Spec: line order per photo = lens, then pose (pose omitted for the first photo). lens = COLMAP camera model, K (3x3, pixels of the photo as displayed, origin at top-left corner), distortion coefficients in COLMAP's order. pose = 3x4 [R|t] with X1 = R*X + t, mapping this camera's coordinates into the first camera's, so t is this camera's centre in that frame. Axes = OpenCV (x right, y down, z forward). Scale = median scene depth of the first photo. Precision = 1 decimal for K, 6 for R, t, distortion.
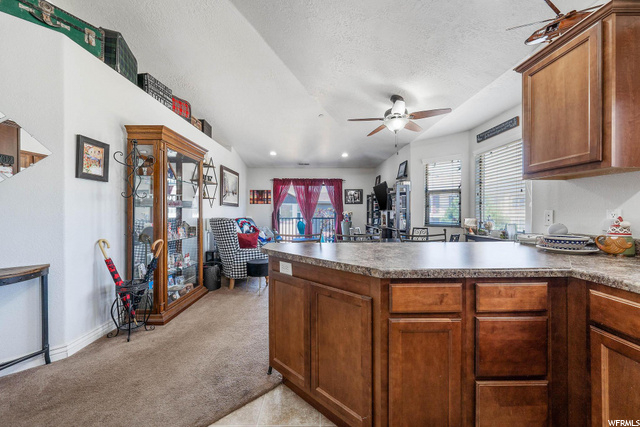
lens RADIAL K [[250.0, 0, 318.7], [0, 250.0, 211.4], [0, 0, 1]] dist [-0.001385, -0.000073]
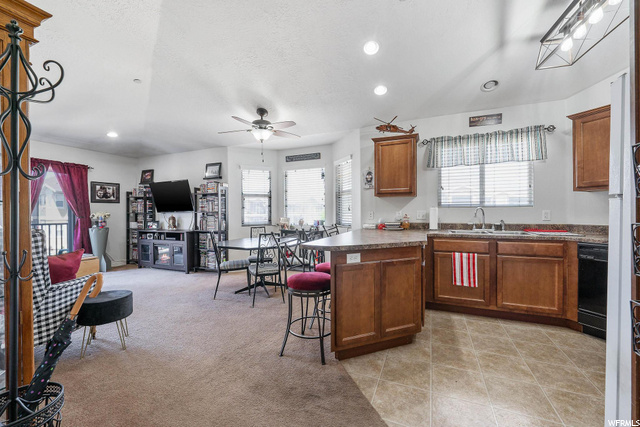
lens RADIAL K [[259.4, 0, 320.0], [0, 259.4, 213.5], [0, 0, 1]] dist [-0.001147, -0.000227]
pose [[0.403023, -0.005520, 0.915173, -0.308330], [0.003407, 0.999984, 0.004531, -0.000358], [-0.915183, 0.001292, 0.403036, 0.143481]]
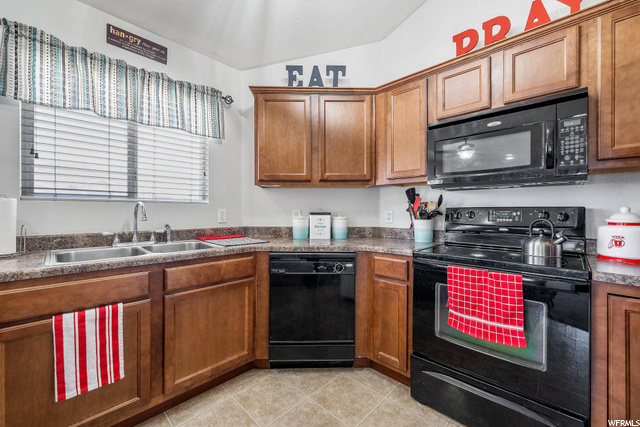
lens RADIAL K [[259.4, 0, 320.0], [0, 259.4, 213.5], [0, 0, 1]] dist [-0.001147, -0.000227]
pose [[-0.707134, -0.007915, 0.707035, -0.069188], [-0.006180, 0.999968, 0.005014, 0.000456], [-0.707053, -0.000824, -0.707161, 0.113623]]
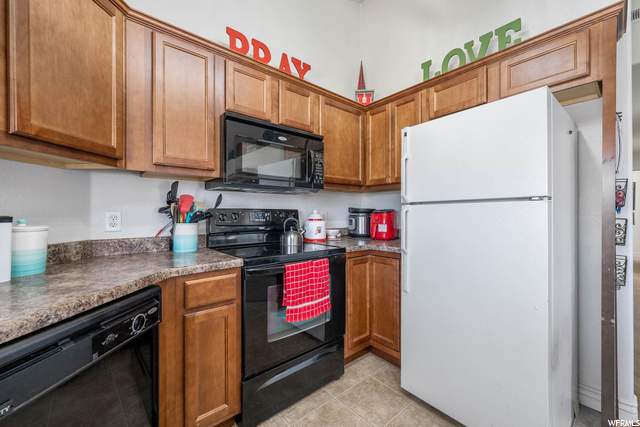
lens RADIAL K [[254.9, 0, 320.0], [0, 254.9, 213.5], [0, 0, 1]] dist [-0.000460, -0.000041]
pose [[-0.774799, 0.001882, -0.632204, 0.110042], [0.001704, 0.999998, 0.000889, -0.000393], [0.632205, -0.000388, -0.774801, 0.076915]]
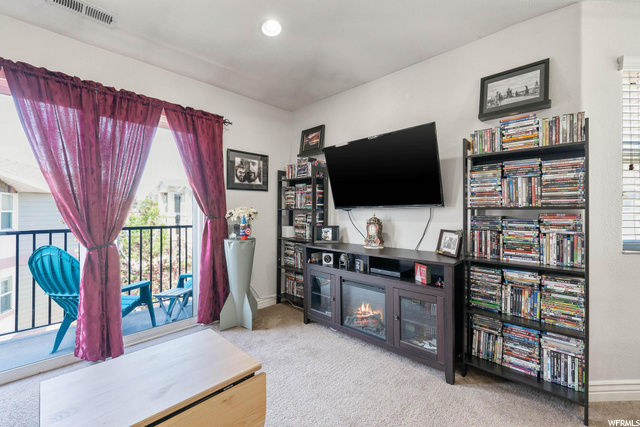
lens RADIAL K [[270.2, 0, 318.2], [0, 270.2, 210.9], [0, 0, 1]] dist [-0.000164, 0.000110]
pose [[0.702240, 0.001315, 0.711940, -0.085591], [-0.003659, 0.999992, 0.001762, 0.000968], [-0.711931, -0.003842, 0.702239, 0.661586]]
